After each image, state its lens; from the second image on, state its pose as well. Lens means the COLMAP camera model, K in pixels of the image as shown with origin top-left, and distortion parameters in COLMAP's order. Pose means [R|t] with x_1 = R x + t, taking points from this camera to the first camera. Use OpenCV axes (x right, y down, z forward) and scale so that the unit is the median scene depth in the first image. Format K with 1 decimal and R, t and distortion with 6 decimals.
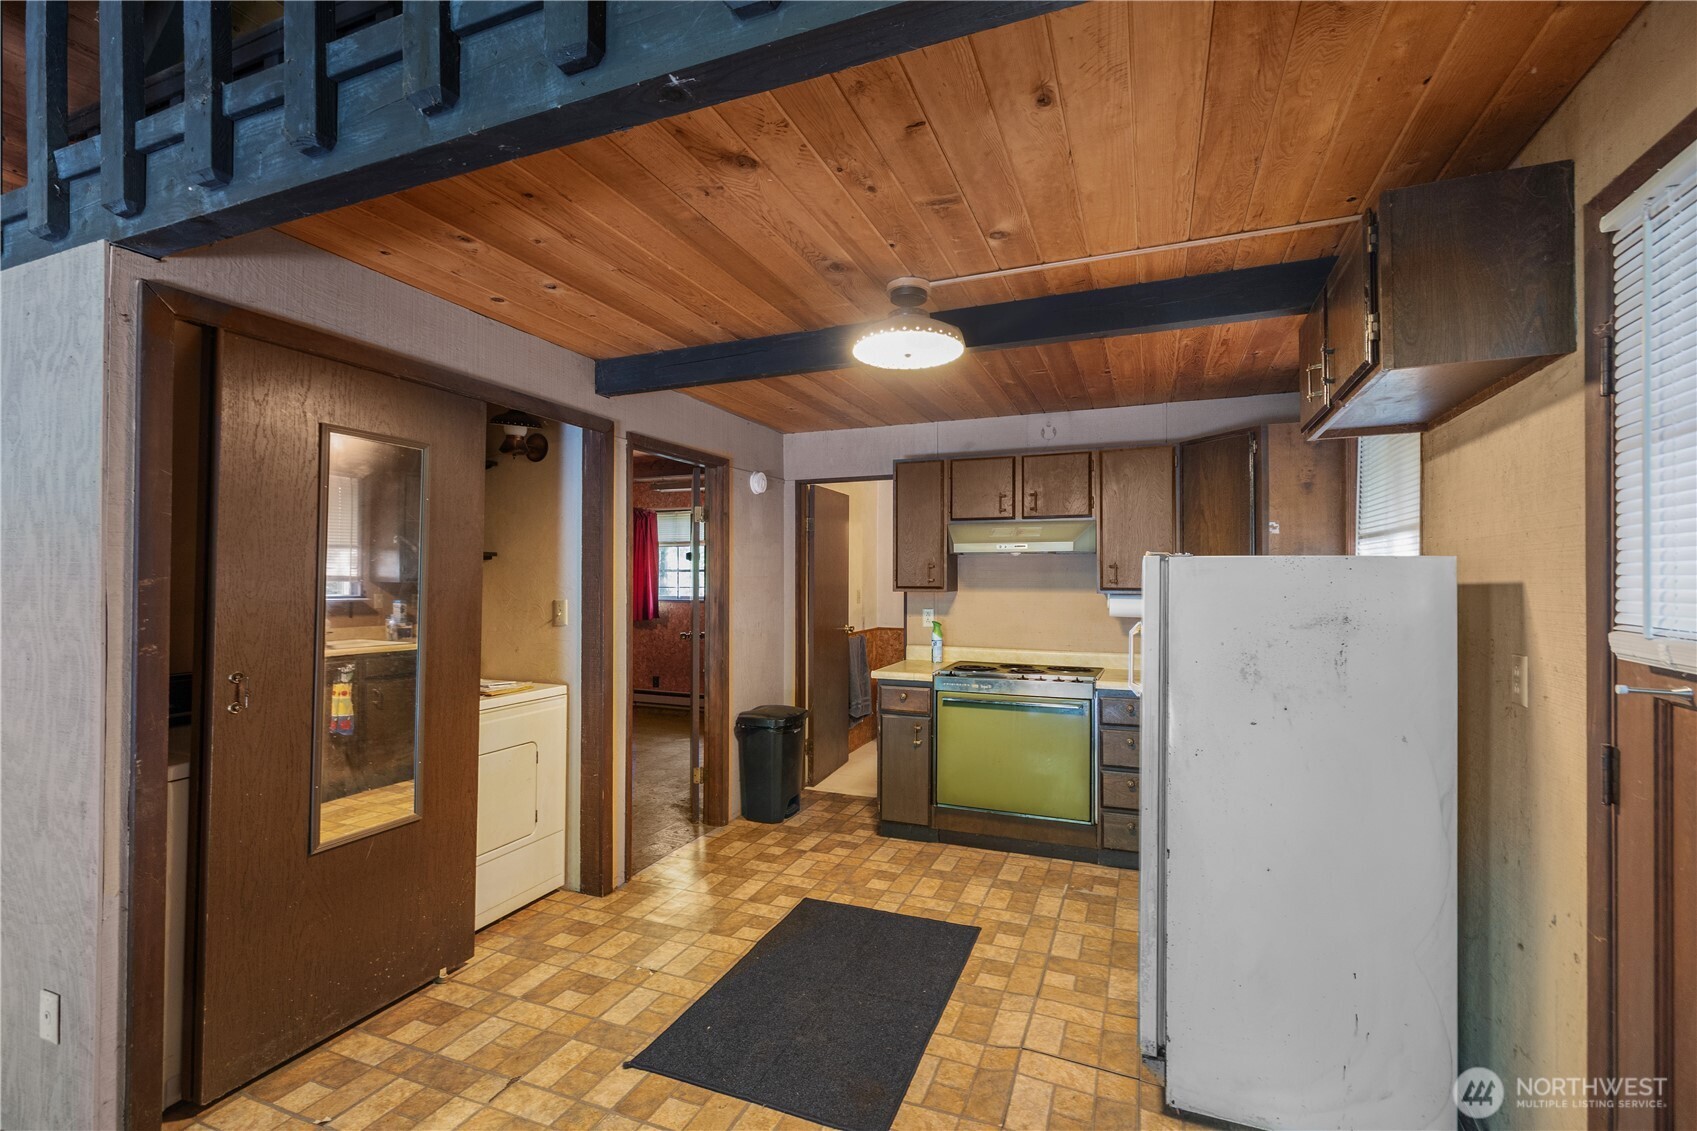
lens RADIAL K [[735.6, 0, 863.6], [0, 735.6, 567.3], [0, 0, 1]] dist [0.003520, -0.000705]
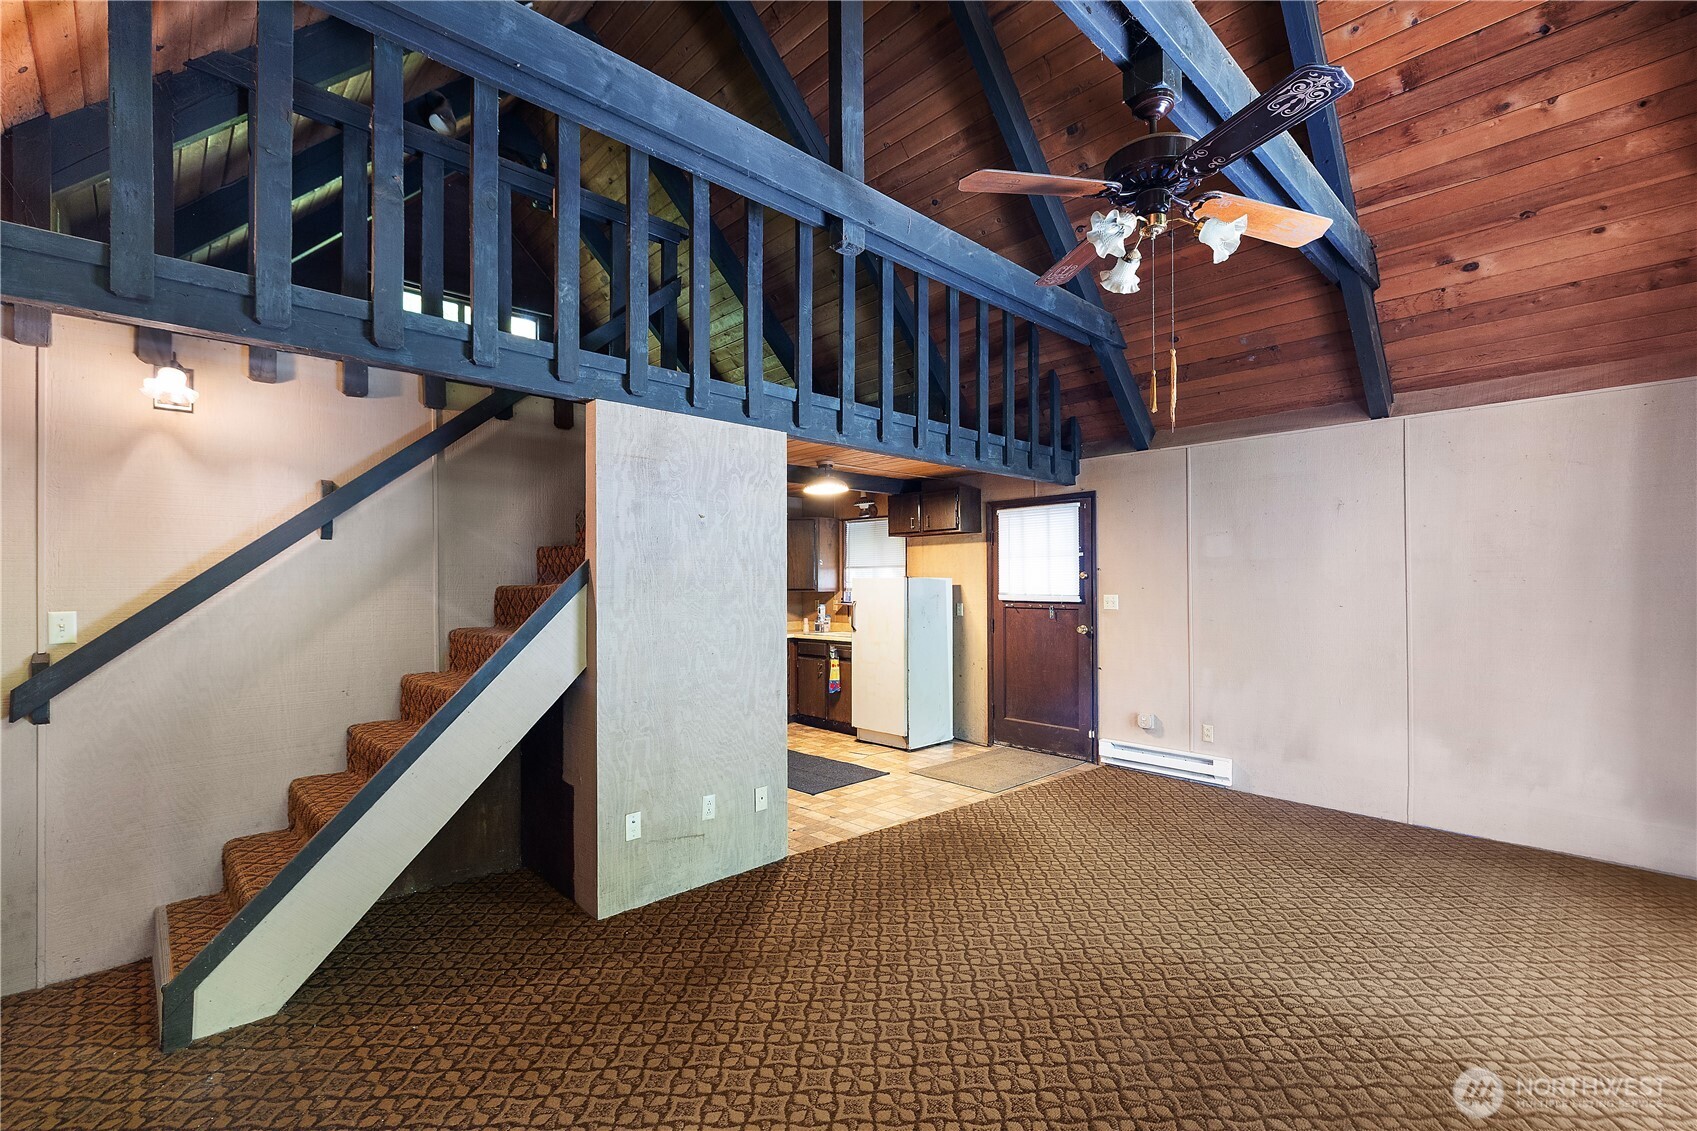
lens RADIAL K [[735.6, 0, 858.3], [0, 735.6, 575.3], [0, 0, 1]] dist [0.003520, -0.000705]
pose [[0.403801, 0.004609, 0.914835, -1.548678], [-0.005983, 0.999979, -0.002397, -0.007693], [-0.914827, -0.004506, 0.403820, -0.042431]]
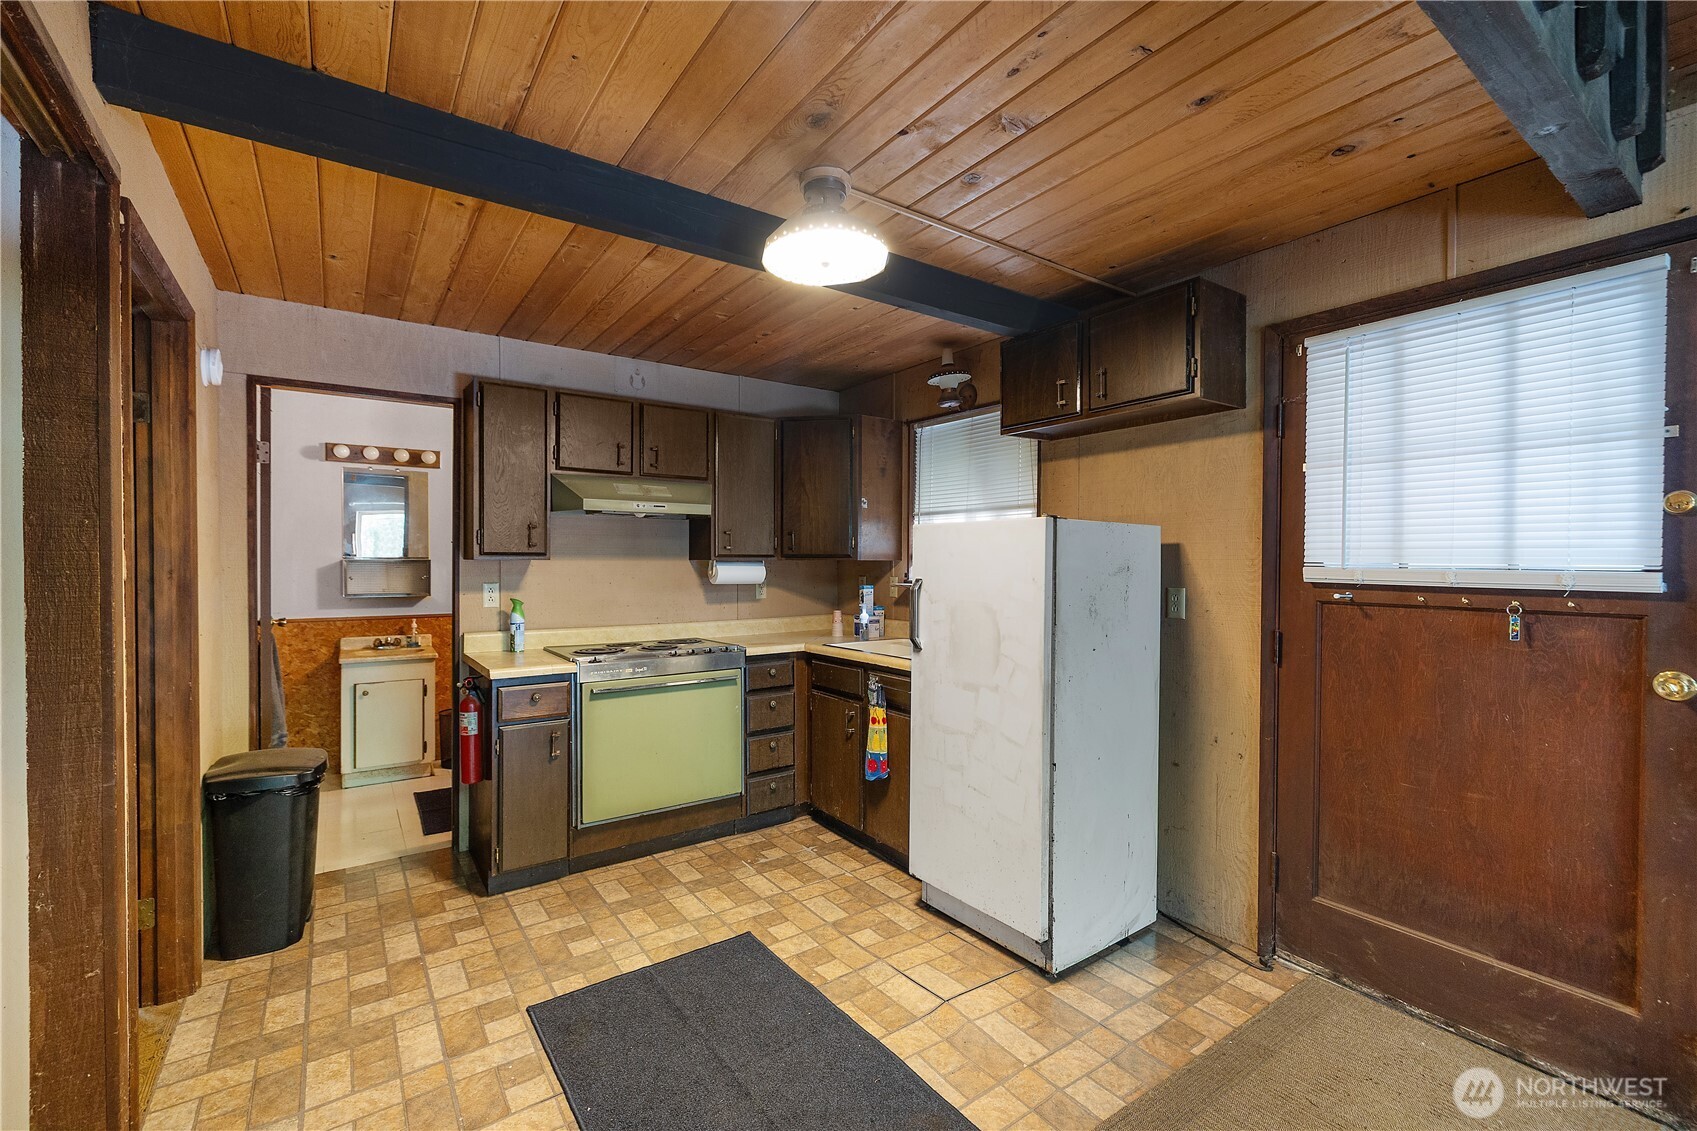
lens RADIAL K [[735.6, 0, 838.8], [0, 735.6, 568.3], [0, 0, 1]] dist [0.003520, -0.000705]
pose [[0.551911, -0.009605, 0.833848, -0.467414], [-0.012869, 0.999716, 0.020033, 0.029011], [-0.833804, -0.021788, 0.551631, 0.387912]]
